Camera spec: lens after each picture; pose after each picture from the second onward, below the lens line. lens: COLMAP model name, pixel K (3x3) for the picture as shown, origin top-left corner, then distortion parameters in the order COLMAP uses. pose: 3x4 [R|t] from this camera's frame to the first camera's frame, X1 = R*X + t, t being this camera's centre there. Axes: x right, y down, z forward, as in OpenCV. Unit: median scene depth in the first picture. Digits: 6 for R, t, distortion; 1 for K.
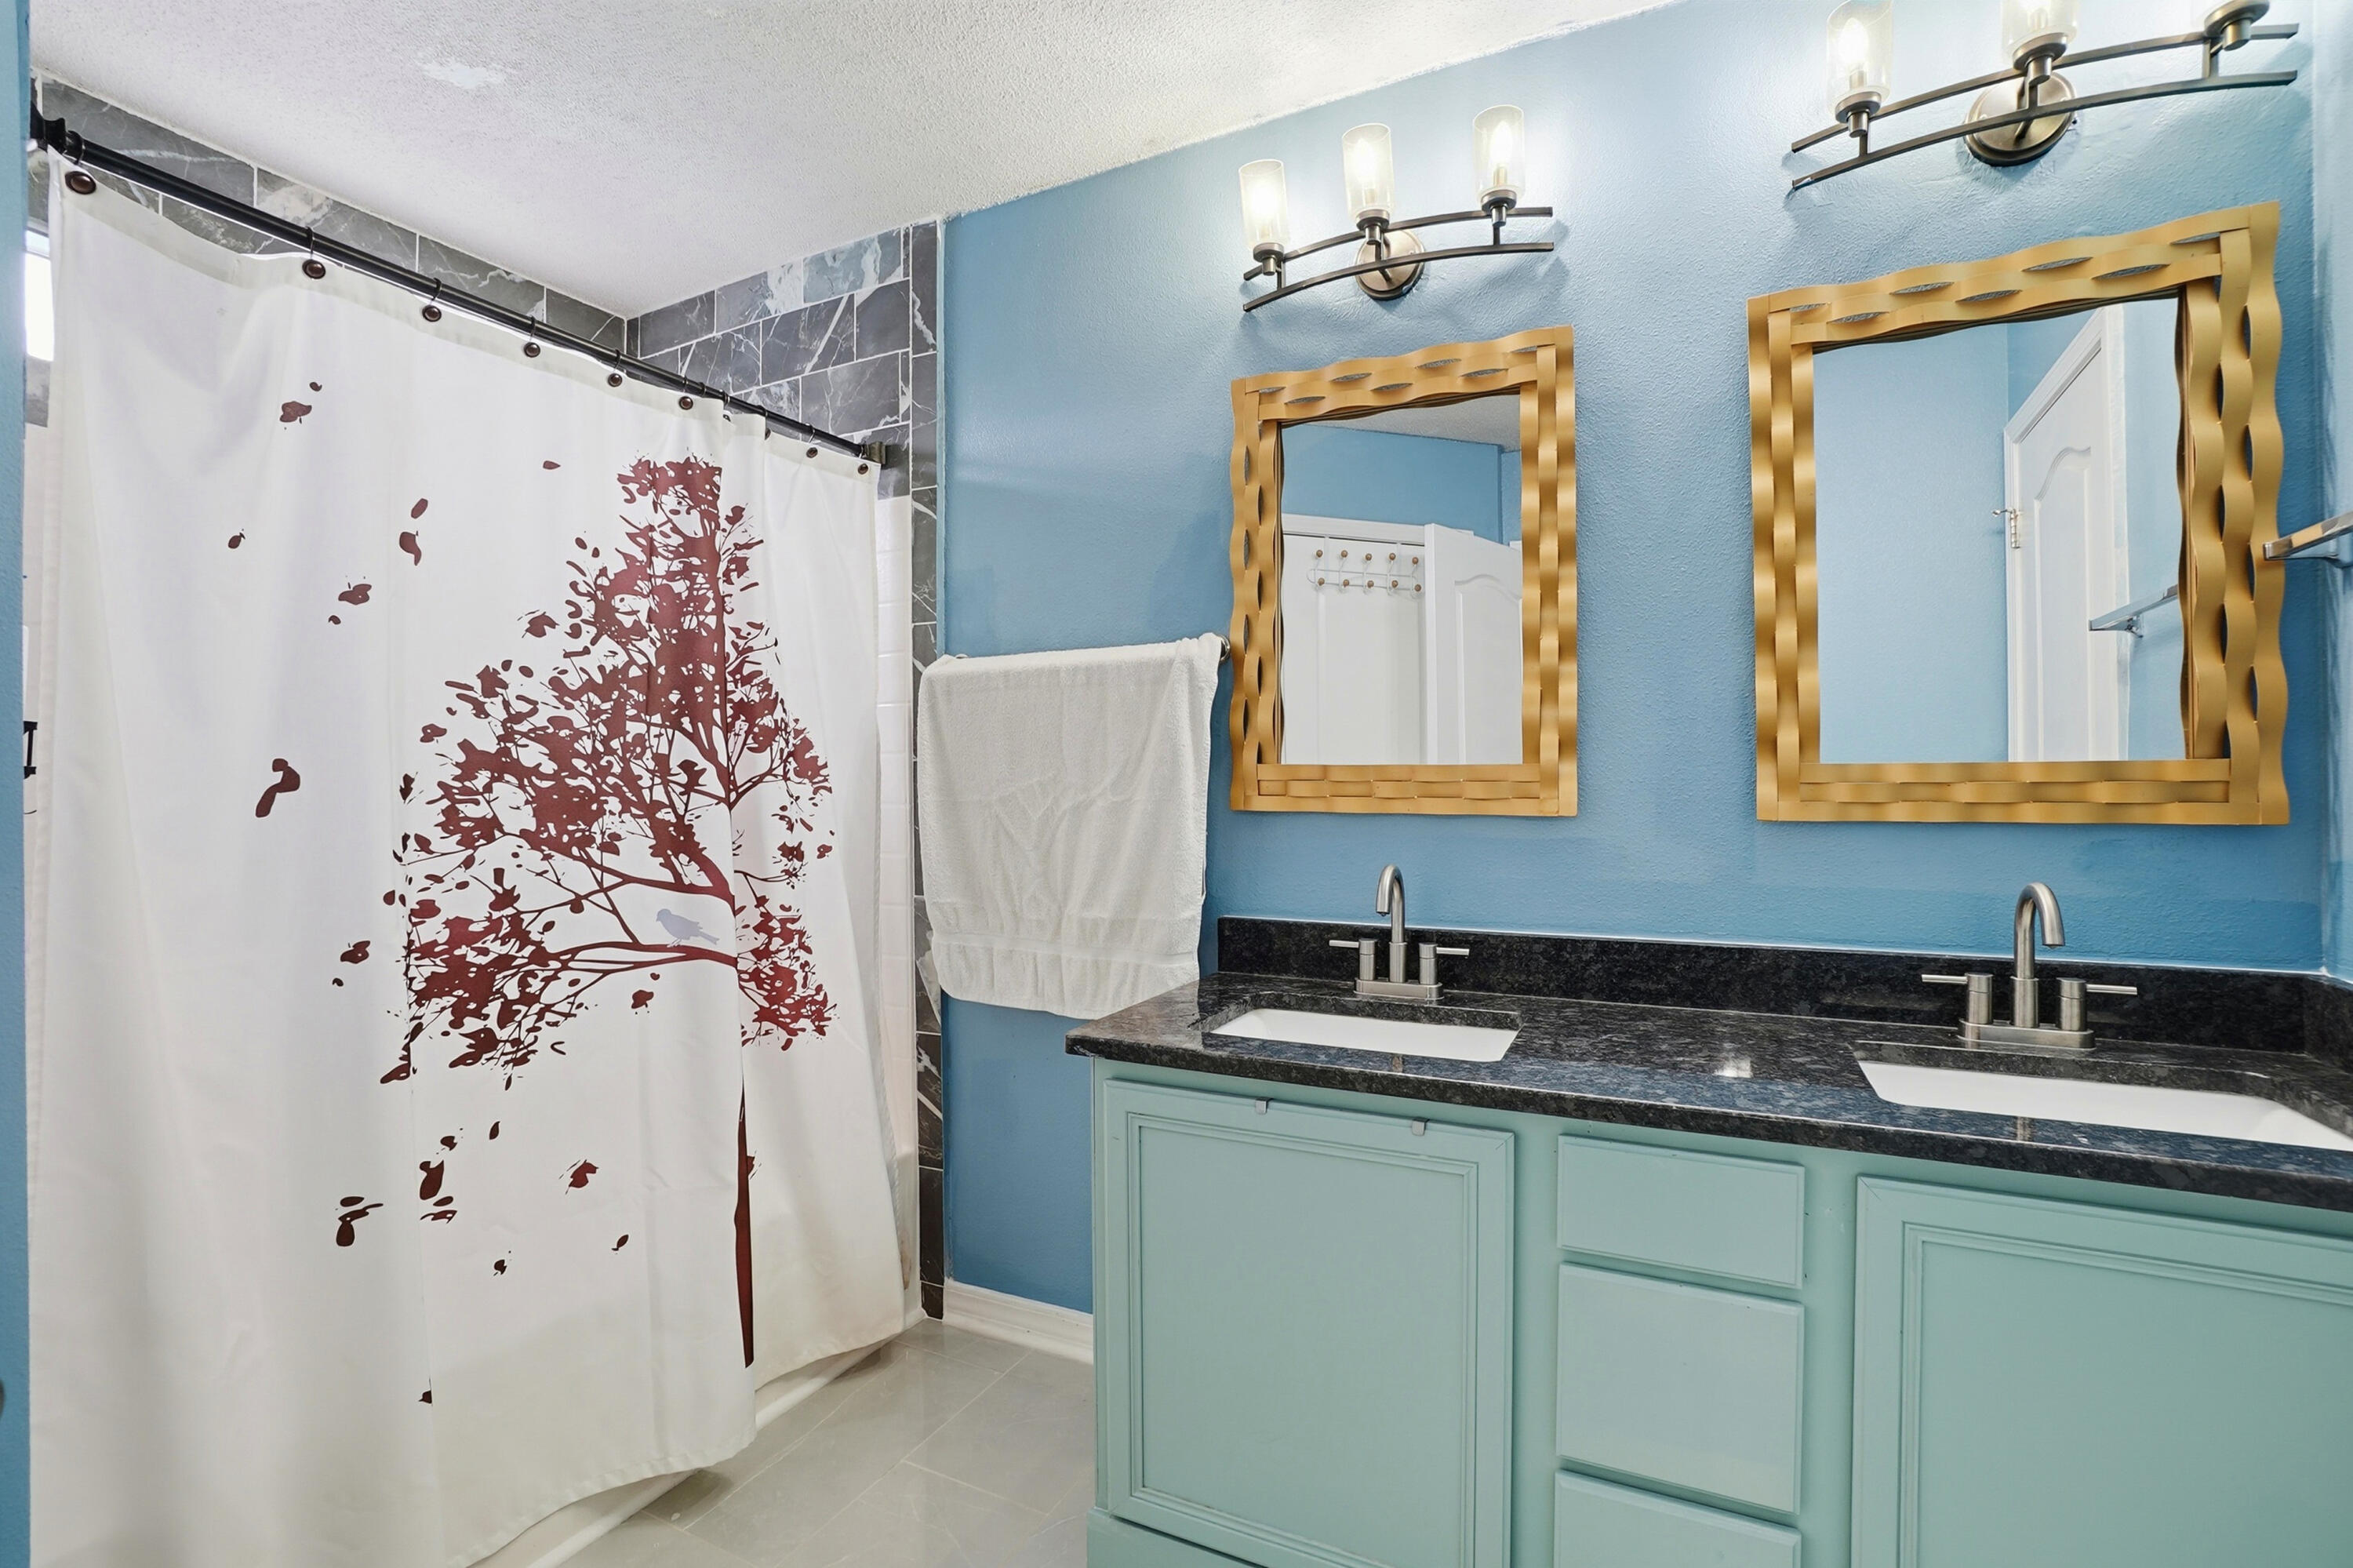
lens RADIAL K [[1077.8, 0, 1173.4], [0, 1077.8, 780.2], [0, 0, 1]] dist [-0.041577, 0.010108]
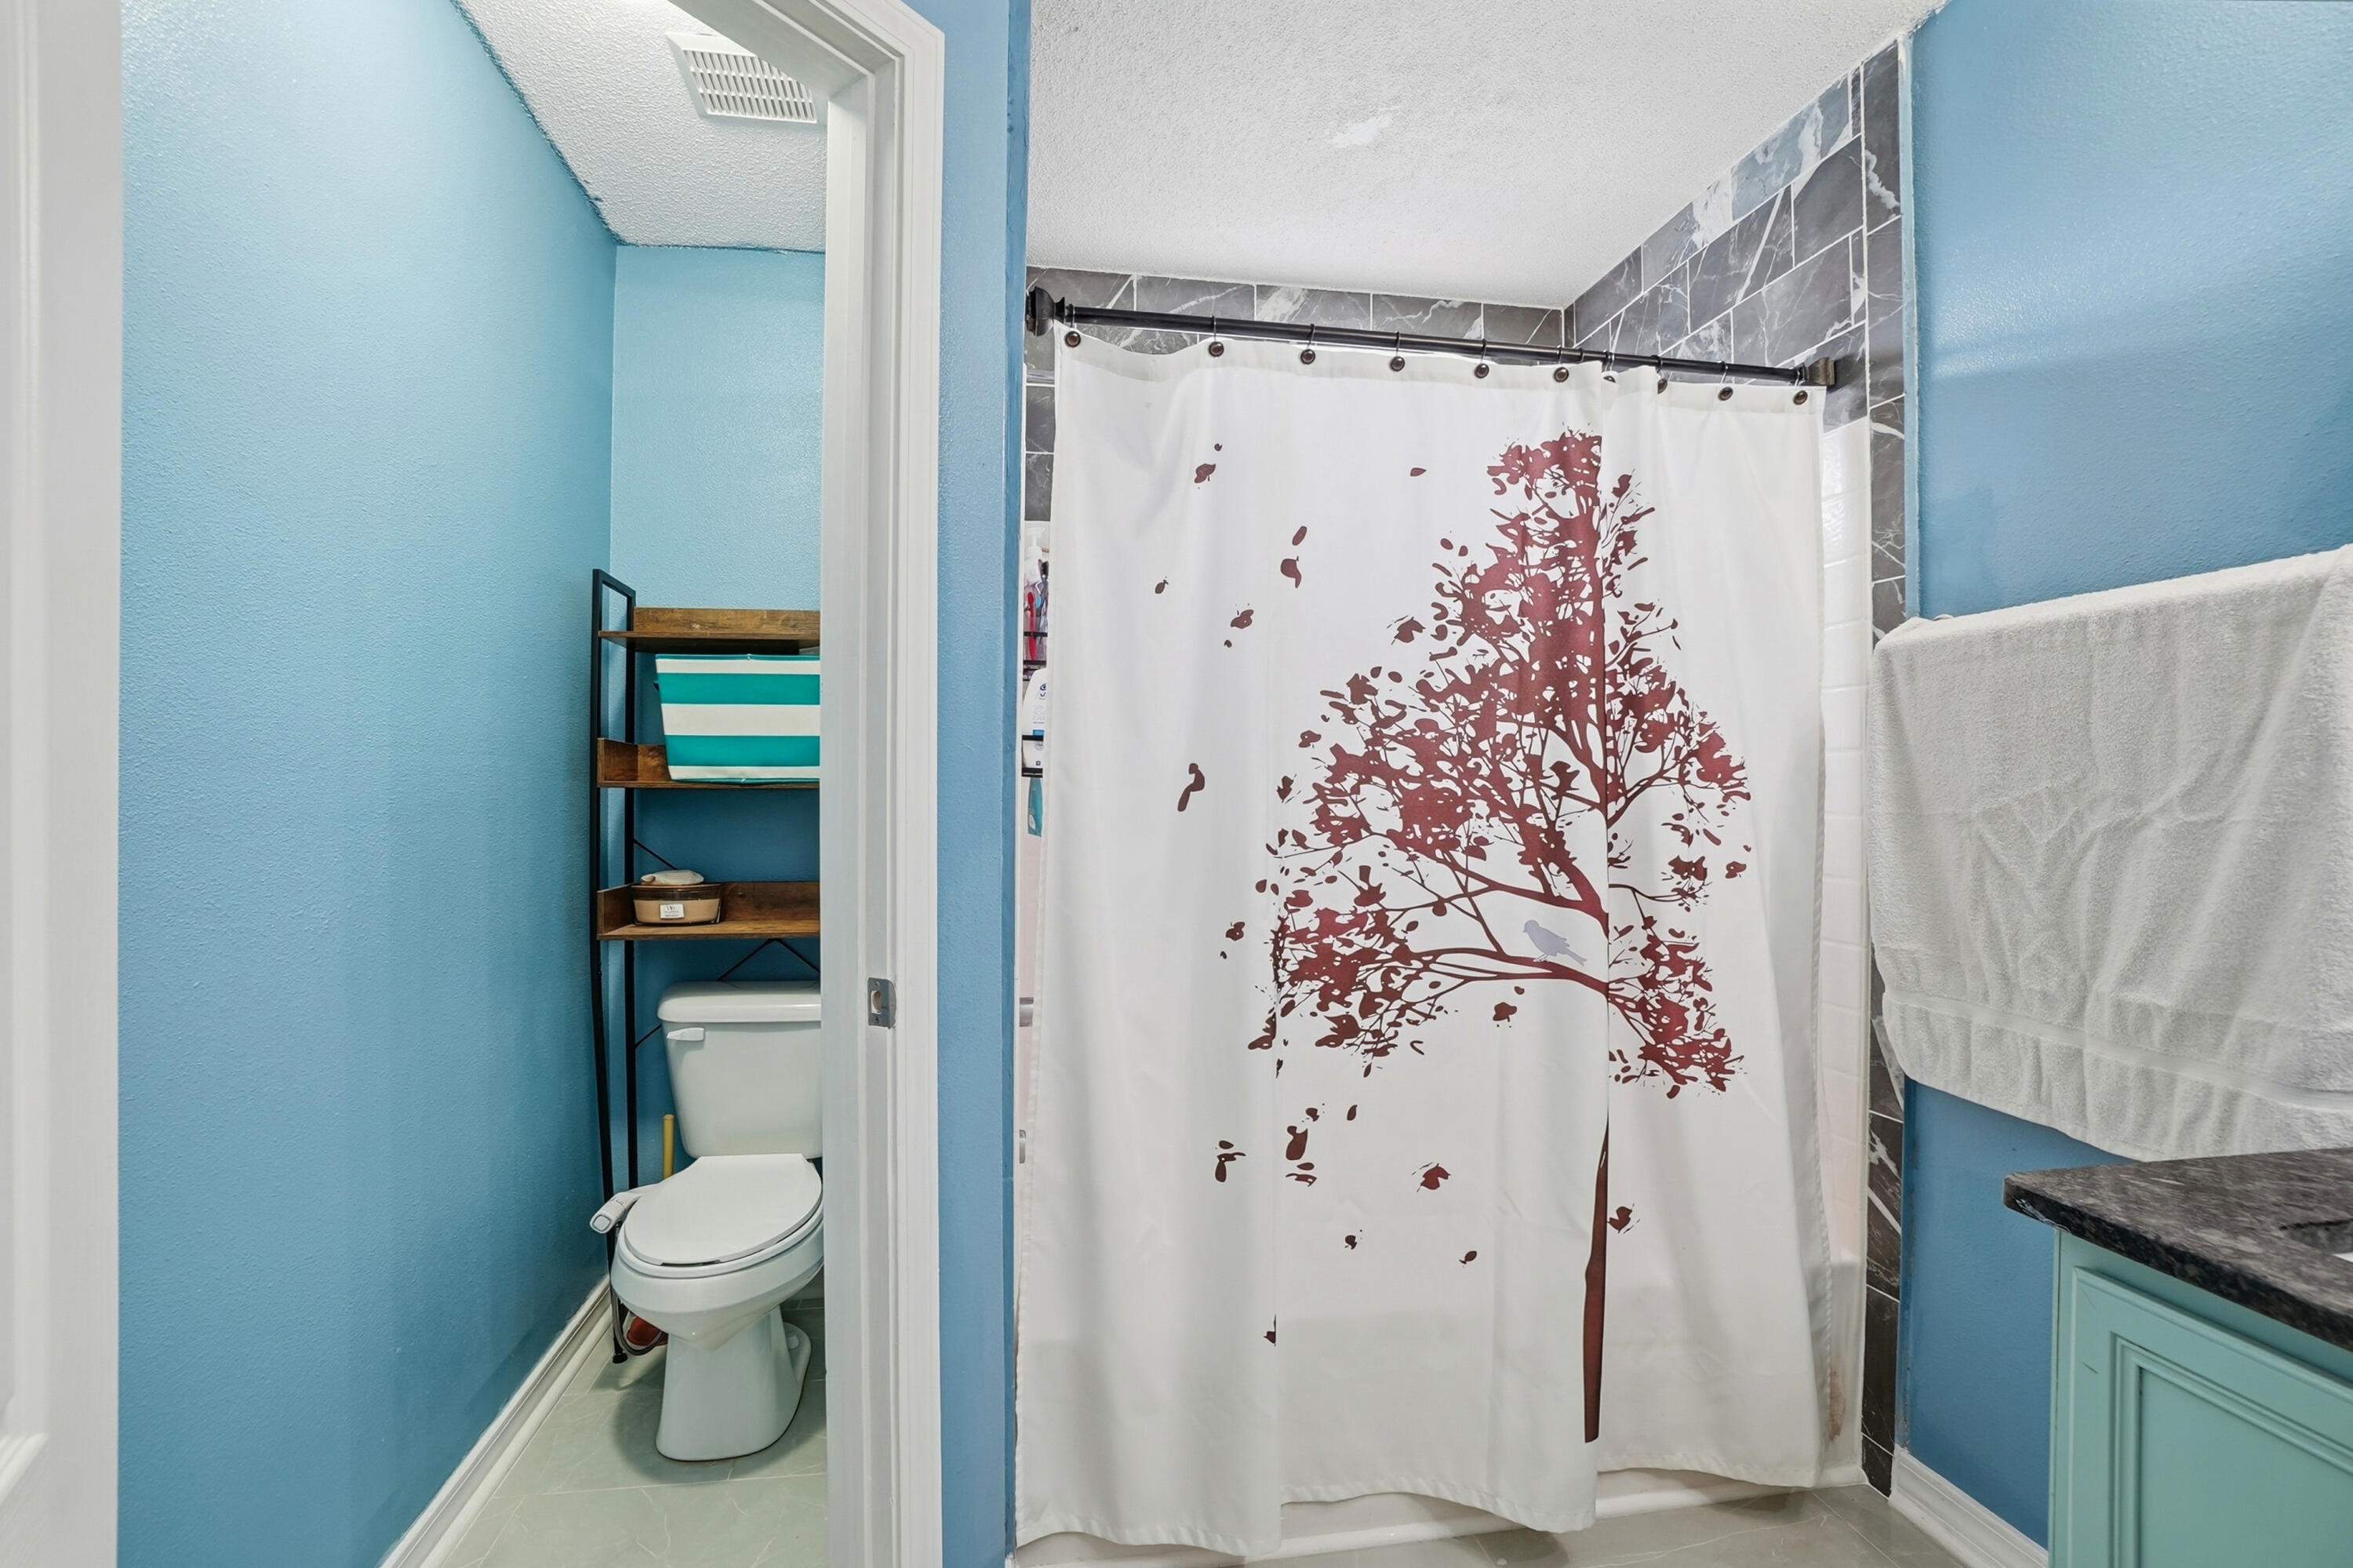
lens RADIAL K [[1077.8, 0, 1168.5], [0, 1077.8, 791.6], [0, 0, 1]] dist [-0.041577, 0.010108]
pose [[0.586666, 0.012821, -0.809727, 0.089657], [-0.005735, 0.999915, 0.011677, -0.001544], [0.809808, -0.002206, 0.586690, 0.170242]]
